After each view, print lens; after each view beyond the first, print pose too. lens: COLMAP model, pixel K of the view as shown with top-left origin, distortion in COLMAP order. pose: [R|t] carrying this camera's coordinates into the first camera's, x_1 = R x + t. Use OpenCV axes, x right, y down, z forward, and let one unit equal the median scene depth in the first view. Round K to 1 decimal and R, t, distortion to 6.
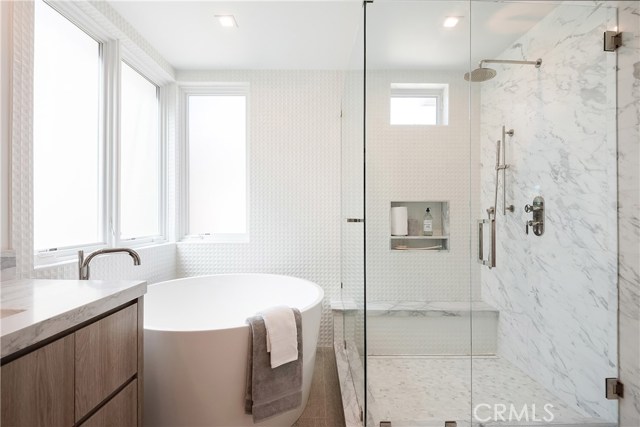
lens RADIAL K [[294.2, 0, 318.9], [0, 294.2, 210.4], [0, 0, 1]] dist [-0.015381, -0.003521]
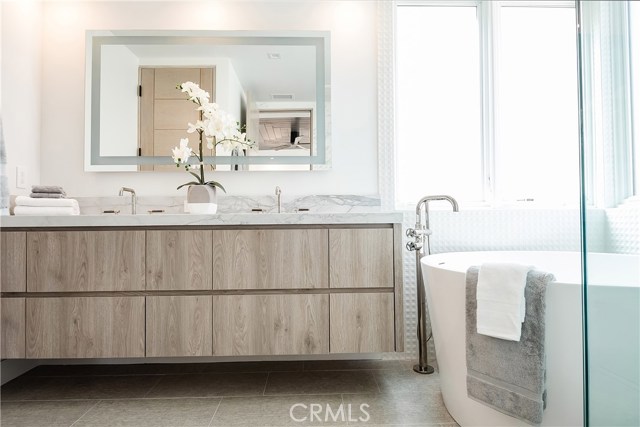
lens RADIAL K [[382.7, 0, 320.7], [0, 382.7, 212.6], [0, 0, 1]] dist [0.011654, -0.002635]
pose [[0.029026, -0.022884, -0.999317, 0.441929], [0.026222, 0.999411, -0.022124, 0.131598], [0.999235, -0.025562, 0.029609, 0.313981]]
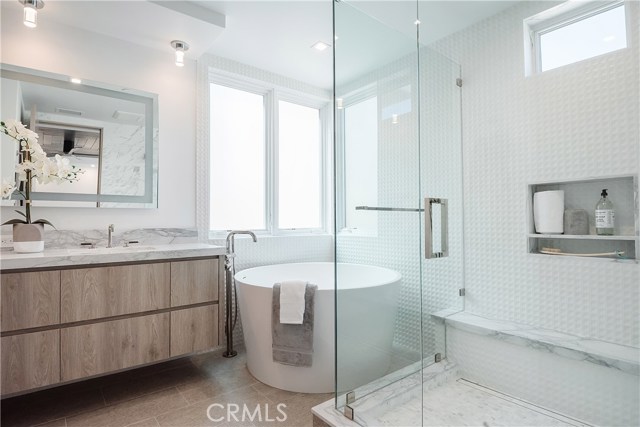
lens RADIAL K [[339.7, 0, 325.6], [0, 339.7, 211.6], [0, 0, 1]] dist [-0.013076, -0.006332]
pose [[0.625304, -0.026724, -0.779924, 0.618791], [0.020165, 0.999633, -0.018084, 0.043022], [0.780121, -0.004419, 0.625613, 0.121776]]
